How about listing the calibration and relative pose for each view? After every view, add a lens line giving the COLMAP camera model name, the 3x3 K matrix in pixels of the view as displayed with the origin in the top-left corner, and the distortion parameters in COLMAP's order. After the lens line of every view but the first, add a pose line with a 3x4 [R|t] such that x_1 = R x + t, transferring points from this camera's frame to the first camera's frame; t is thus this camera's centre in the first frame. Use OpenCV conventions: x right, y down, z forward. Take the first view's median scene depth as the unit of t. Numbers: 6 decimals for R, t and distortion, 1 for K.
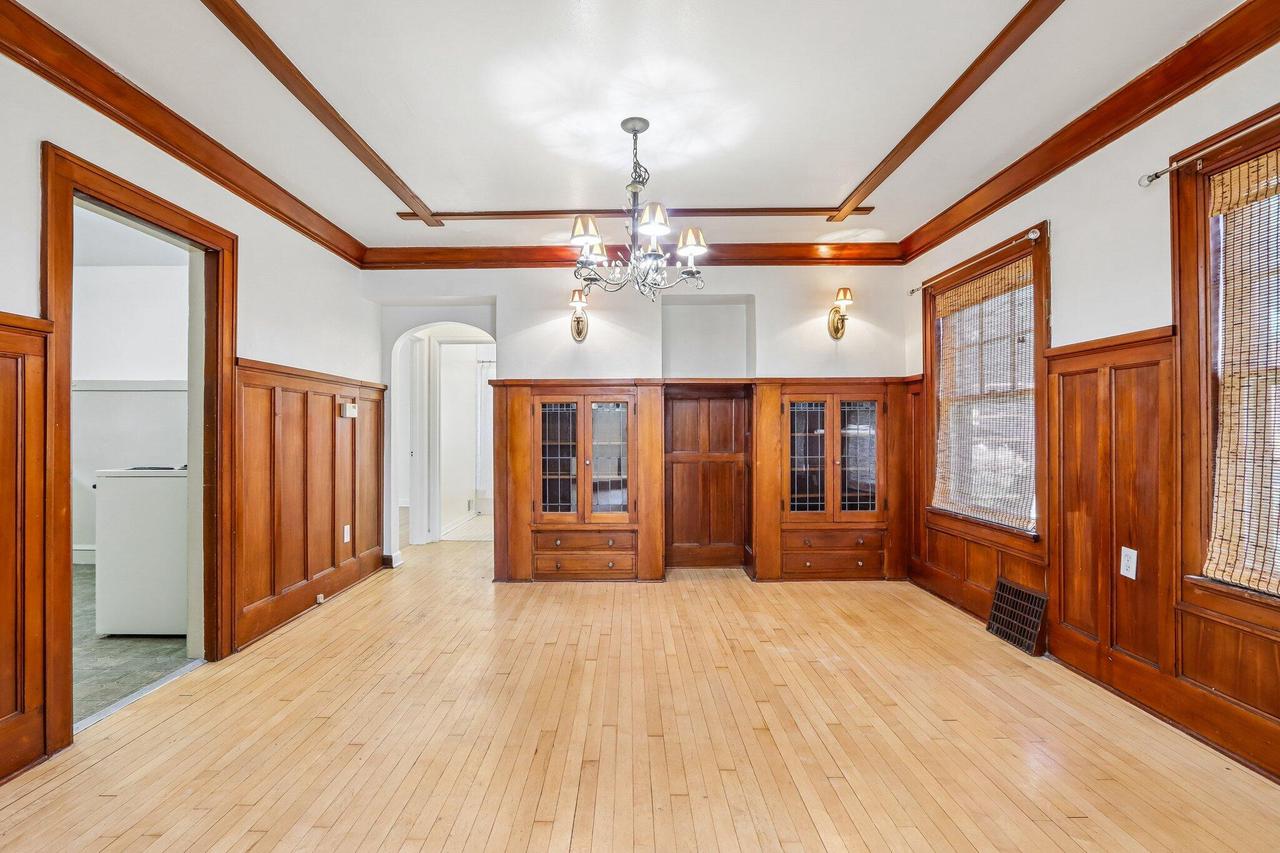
lens RADIAL K [[596.6, 0, 622.3], [0, 596.6, 430.8], [0, 0, 1]] dist [-0.017529, 0.005265]
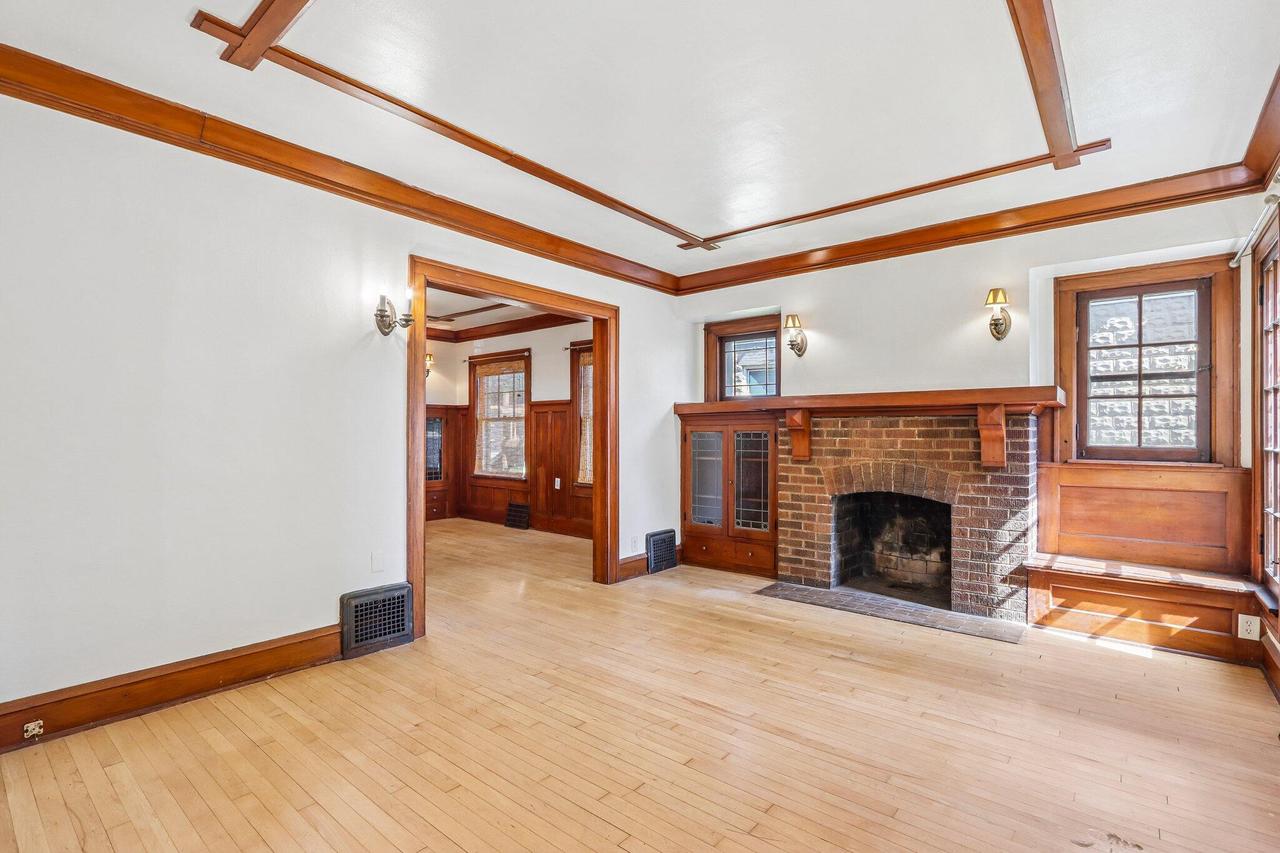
lens RADIAL K [[596.6, 0, 634.0], [0, 596.6, 423.2], [0, 0, 1]] dist [-0.017529, 0.005265]
pose [[0.633222, 0.017408, 0.773775, -0.716775], [-0.002642, 0.999790, -0.020331, -0.000445], [-0.773966, 0.010830, 0.633135, -0.694689]]
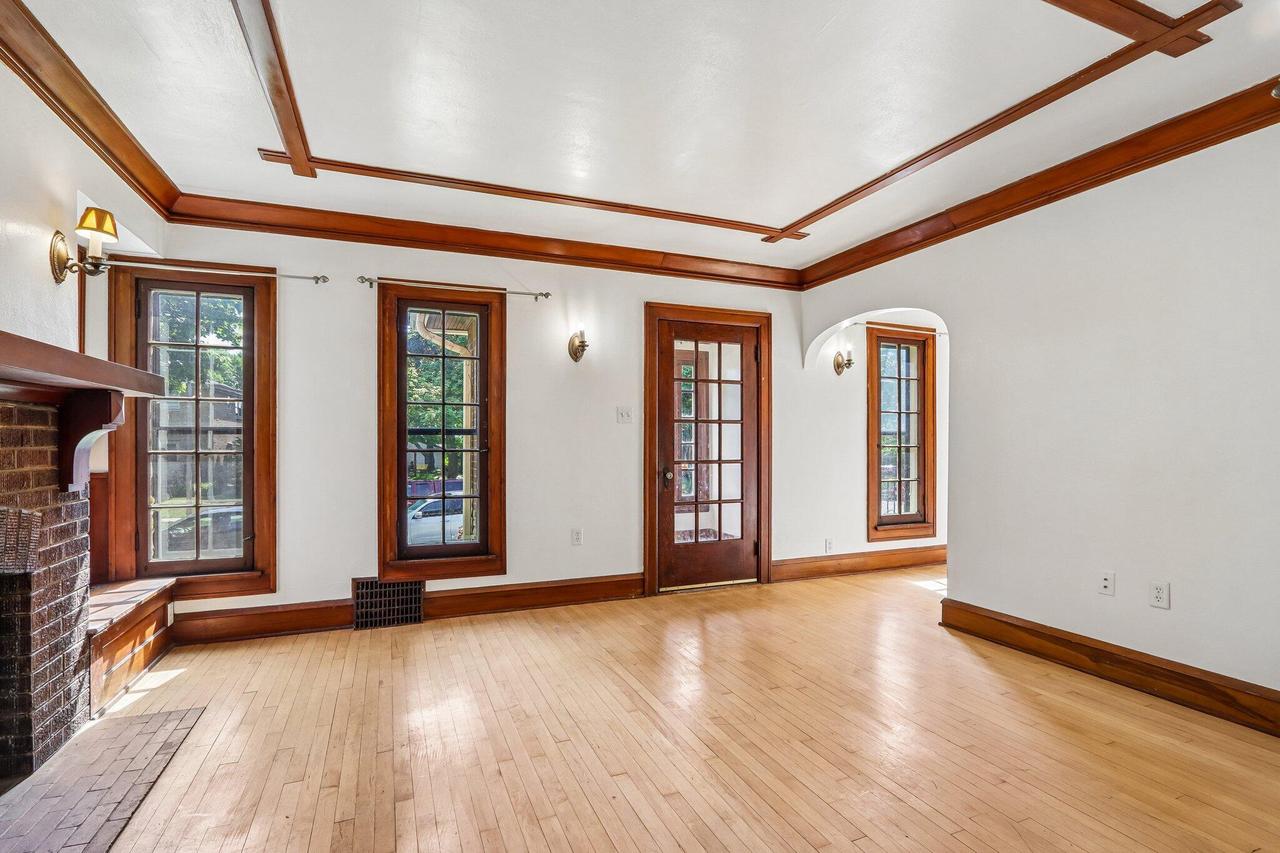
lens RADIAL K [[596.6, 0, 624.7], [0, 596.6, 442.7], [0, 0, 1]] dist [-0.017529, 0.005265]
pose [[-0.925507, 0.001617, -0.378728, 0.156537], [-0.000001, 0.999991, 0.004272, -0.002295], [0.378731, 0.003955, -0.925498, 0.257530]]
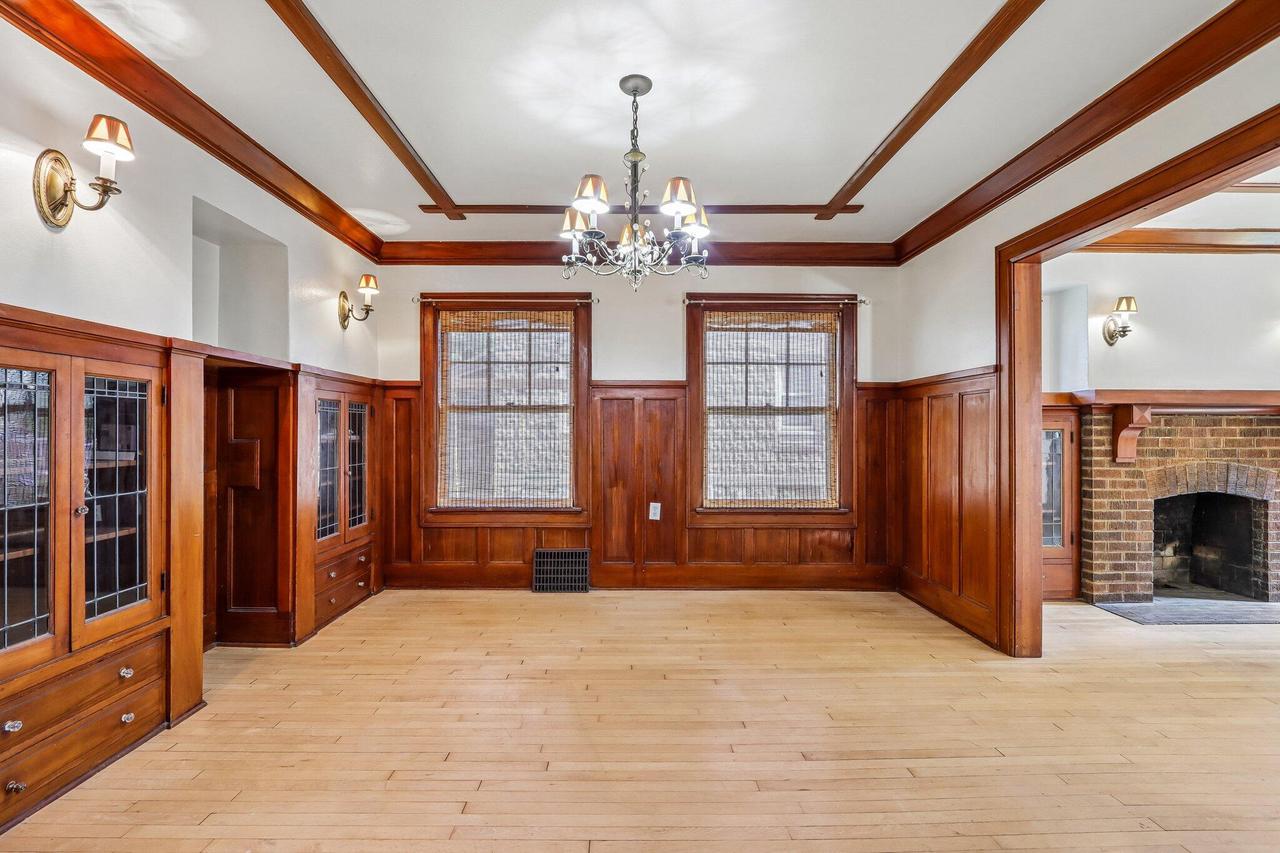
lens RADIAL K [[596.6, 0, 629.9], [0, 596.6, 429.6], [0, 0, 1]] dist [-0.017529, 0.005265]
pose [[-0.017660, 0.007389, 0.999817, -0.609212], [0.001129, 0.999972, -0.007370, -0.003130], [-0.999843, 0.000999, -0.017668, 0.741249]]
